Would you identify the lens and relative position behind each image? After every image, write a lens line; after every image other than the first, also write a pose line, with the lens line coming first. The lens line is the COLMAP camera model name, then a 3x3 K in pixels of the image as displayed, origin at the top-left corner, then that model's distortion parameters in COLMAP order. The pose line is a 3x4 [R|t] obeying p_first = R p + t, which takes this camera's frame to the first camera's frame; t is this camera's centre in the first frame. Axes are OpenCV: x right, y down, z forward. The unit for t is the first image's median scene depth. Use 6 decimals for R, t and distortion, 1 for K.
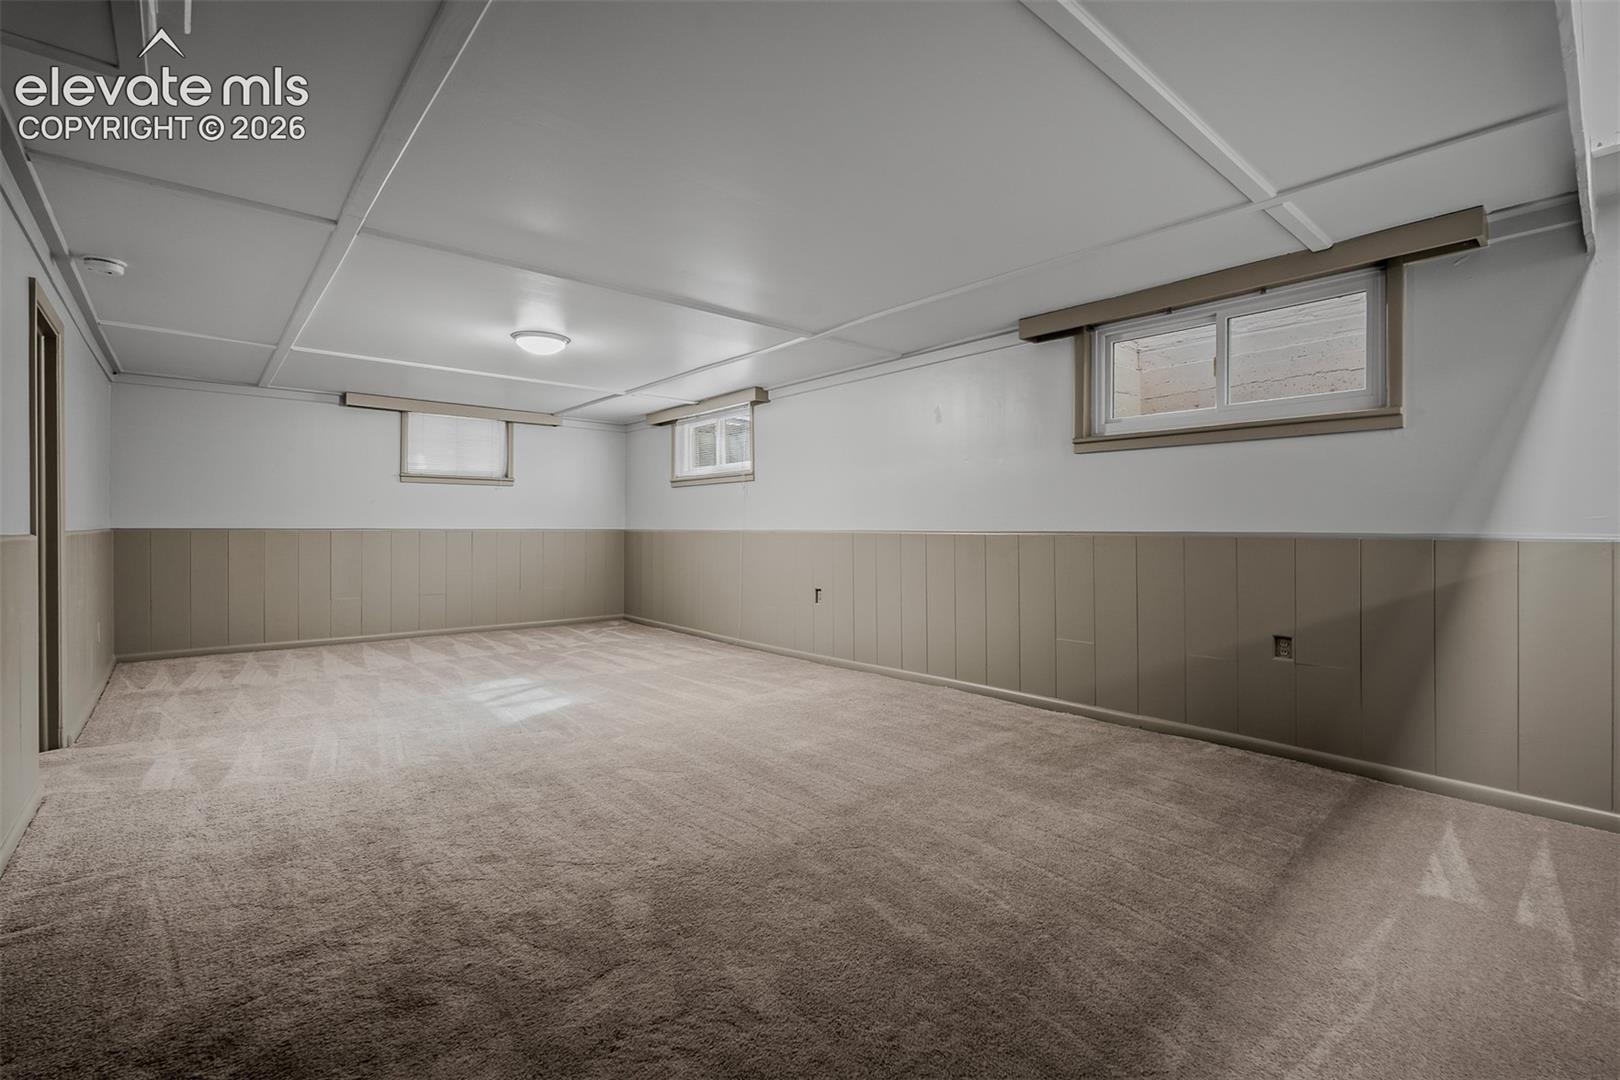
lens RADIAL K [[716.1, 0, 810.0], [0, 716.1, 540.0], [0, 0, 1]] dist [-0.003364, 0.000357]
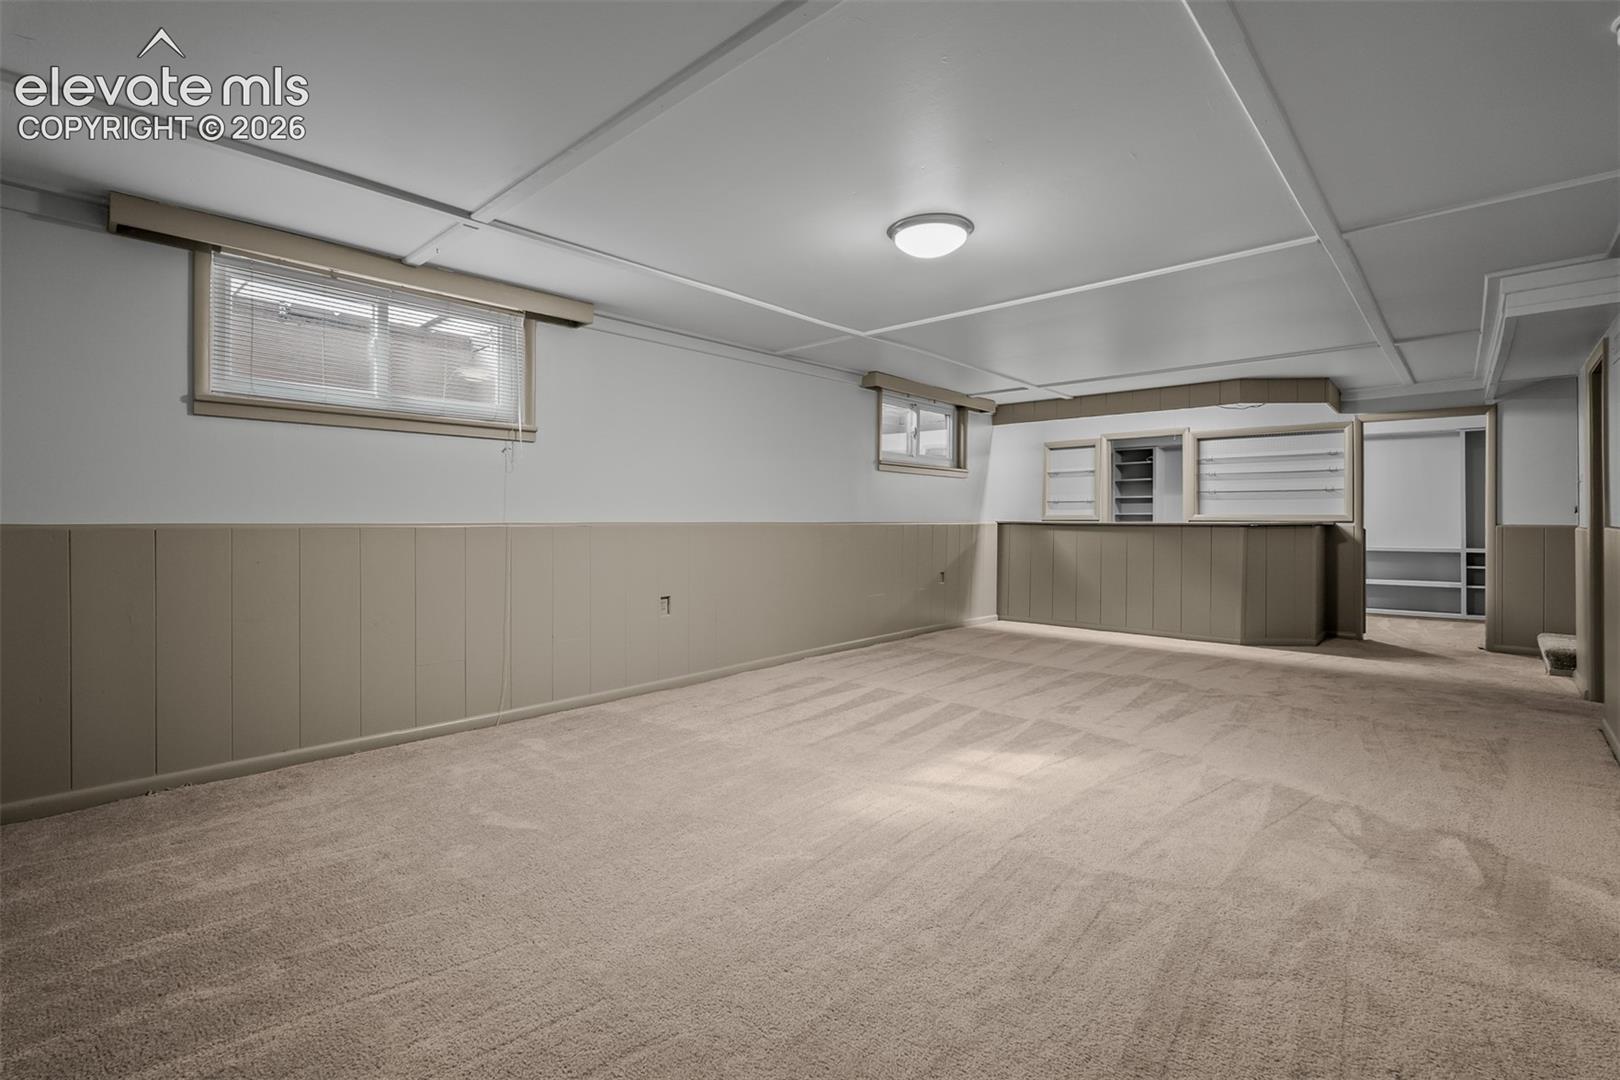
lens RADIAL K [[716.1, 0, 810.0], [0, 716.1, 540.0], [0, 0, 1]] dist [-0.003364, 0.000357]
pose [[-0.101705, -0.025873, 0.994478, -1.038166], [0.019737, 0.999412, 0.028020, -0.017575], [-0.994619, 0.022478, -0.101135, 1.204602]]
